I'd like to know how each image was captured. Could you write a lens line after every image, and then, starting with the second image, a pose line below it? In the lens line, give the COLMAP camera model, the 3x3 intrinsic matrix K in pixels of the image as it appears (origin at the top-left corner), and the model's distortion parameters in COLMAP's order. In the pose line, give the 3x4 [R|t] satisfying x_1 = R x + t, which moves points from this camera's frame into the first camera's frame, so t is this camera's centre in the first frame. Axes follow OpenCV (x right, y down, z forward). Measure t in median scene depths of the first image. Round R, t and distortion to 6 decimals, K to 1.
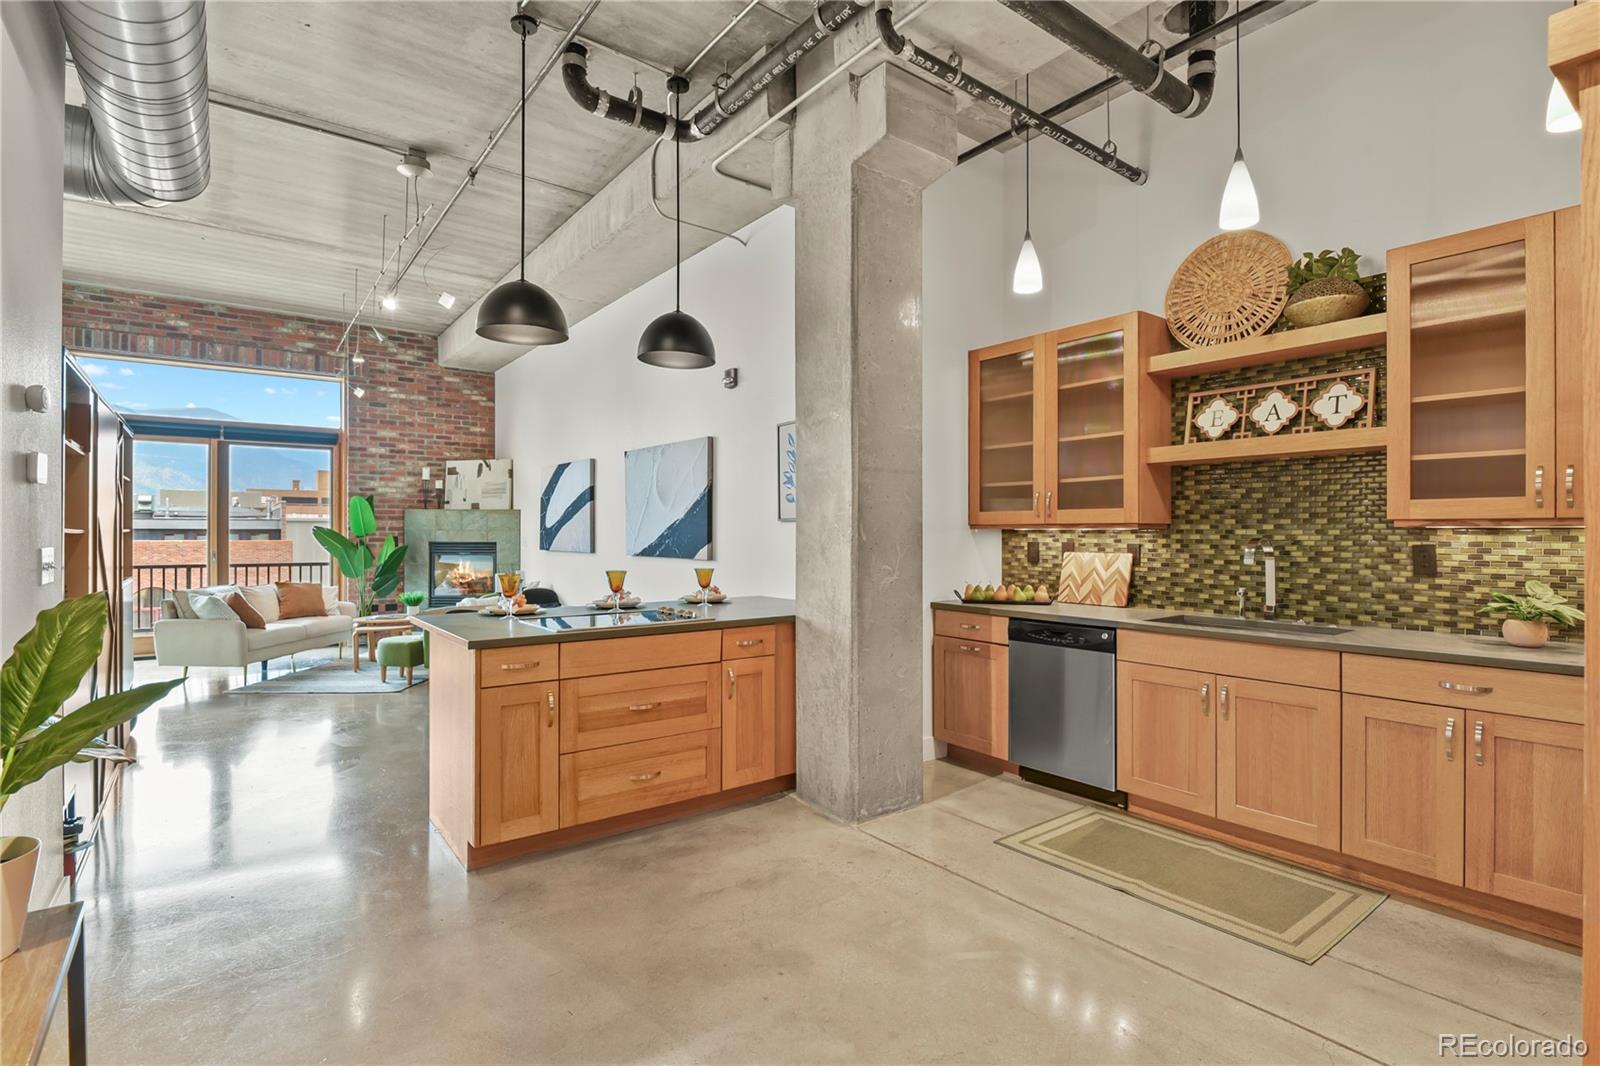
lens RADIAL K [[773.8, 0, 809.7], [0, 773.8, 533.7], [0, 0, 1]] dist [-0.005491, -0.005445]
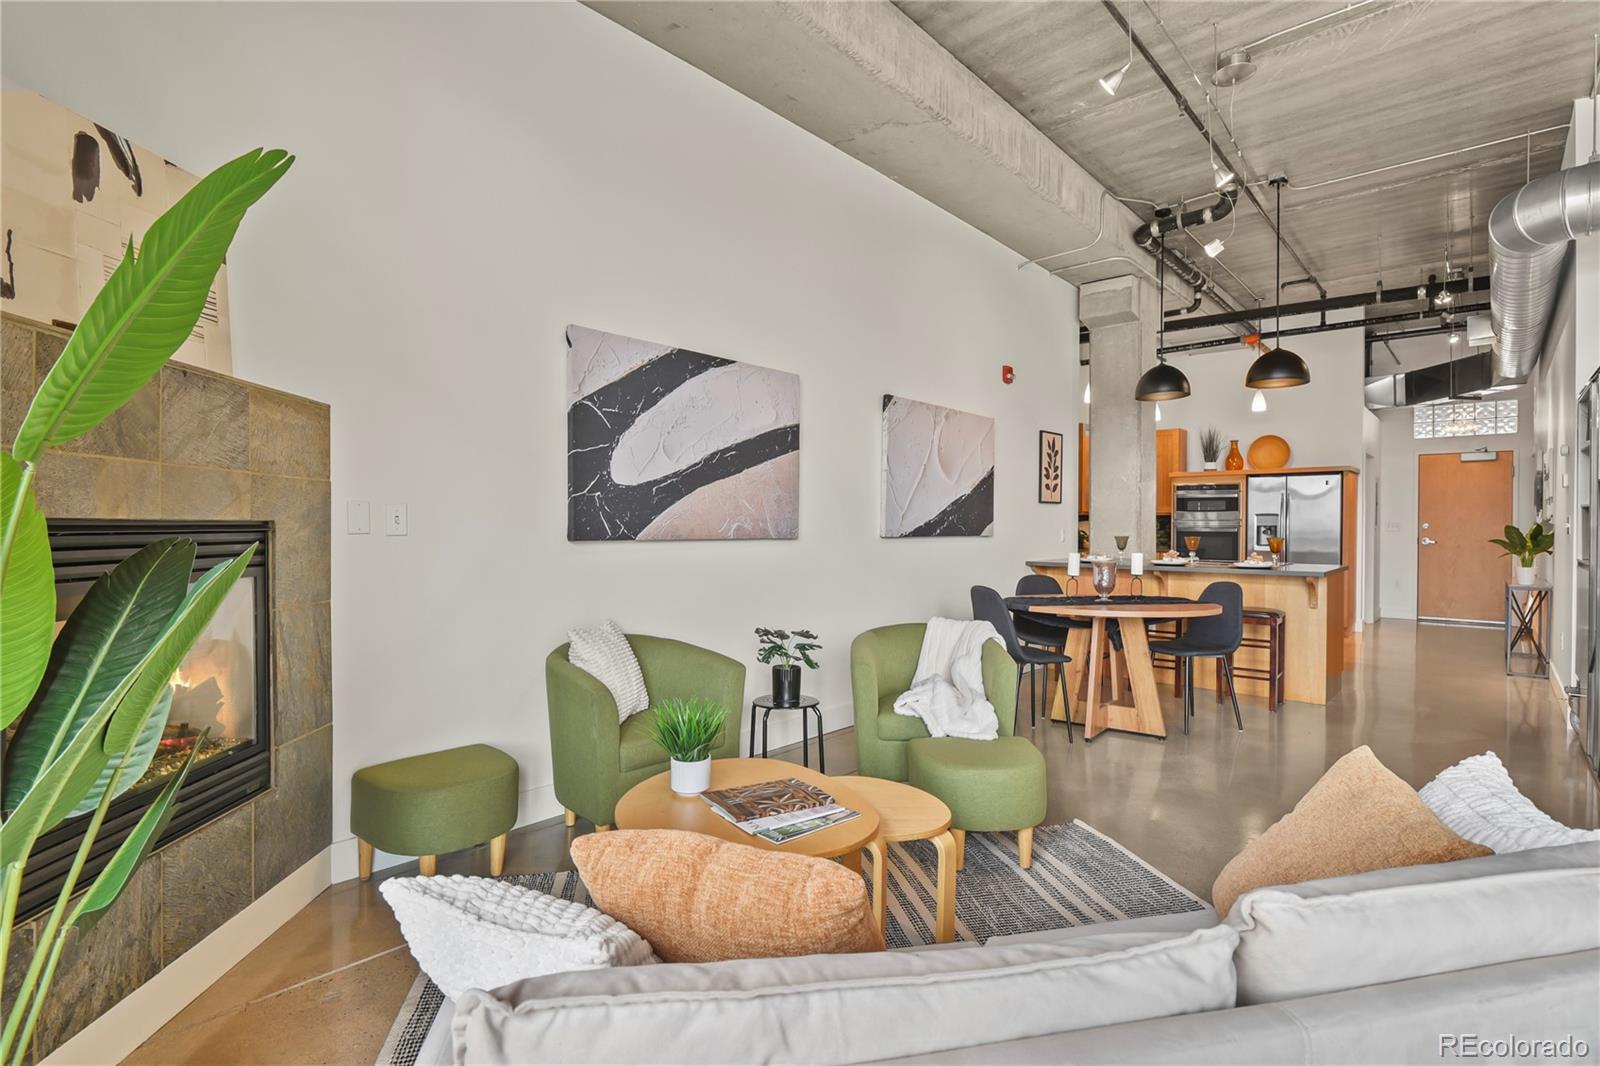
lens RADIAL K [[773.8, 0, 811.4], [0, 773.8, 534.2], [0, 0, 1]] dist [-0.005491, -0.005445]
pose [[-0.191753, -0.013207, 0.981354, -0.941157], [-0.002578, 0.999913, 0.012953, 0.015707], [-0.981440, -0.000046, -0.191770, 1.212744]]
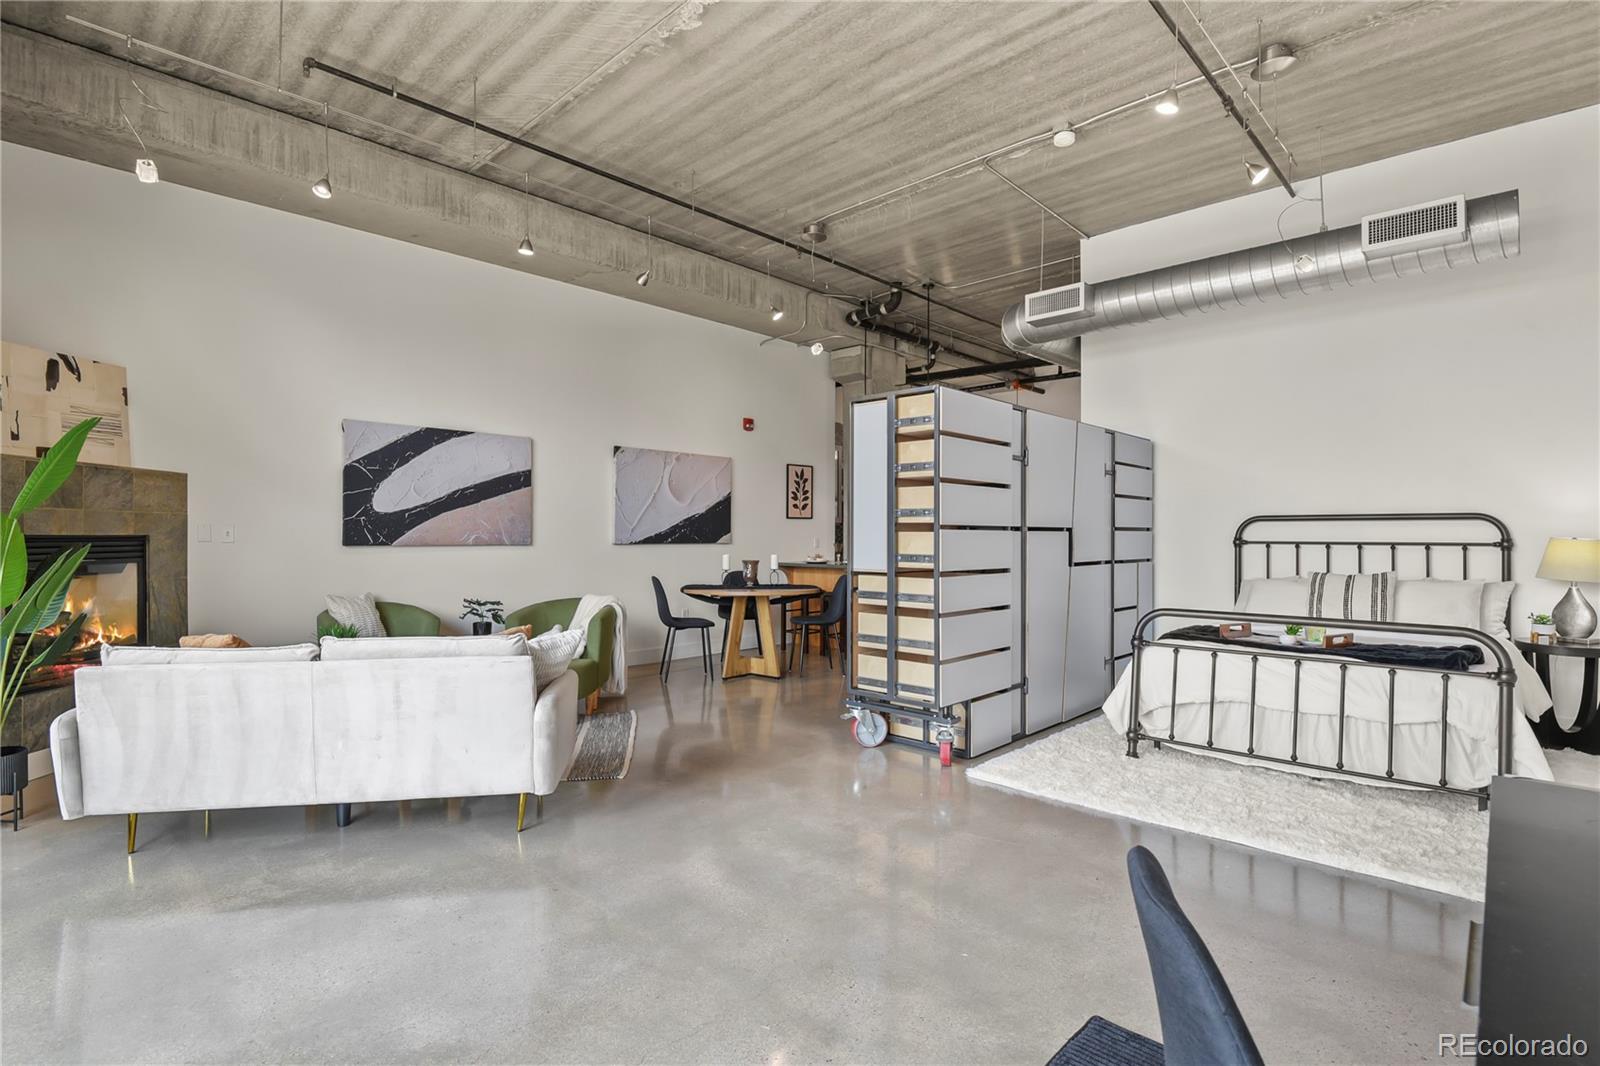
lens RADIAL K [[773.8, 0, 810.2], [0, 773.8, 535.7], [0, 0, 1]] dist [-0.005491, -0.005445]
pose [[-0.162897, -0.003719, 0.986636, -1.329038], [-0.000983, 0.999993, 0.003607, 0.012336], [-0.986643, -0.000382, -0.162899, 0.912476]]
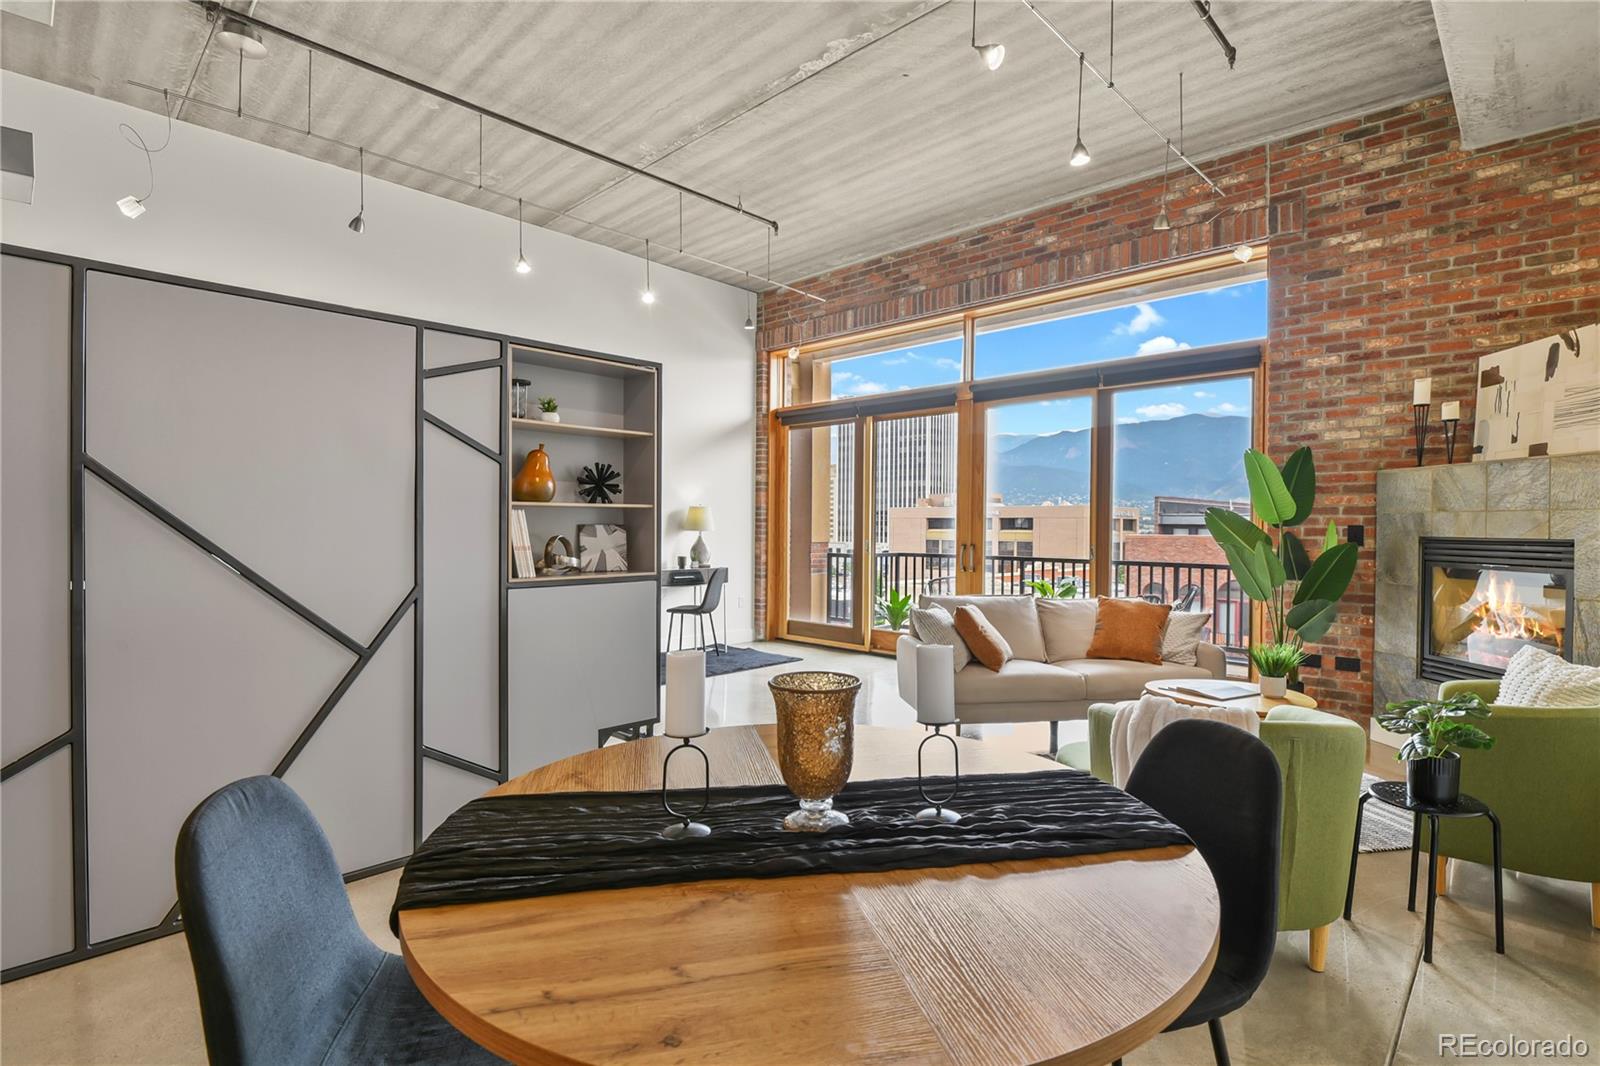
lens RADIAL K [[773.8, 0, 809.3], [0, 773.8, 533.3], [0, 0, 1]] dist [-0.005491, -0.005445]
pose [[0.152946, 0.008370, -0.988199, -0.130086], [-0.007570, 0.999945, 0.007298, 0.010616], [0.988205, 0.006364, 0.153001, 0.793384]]
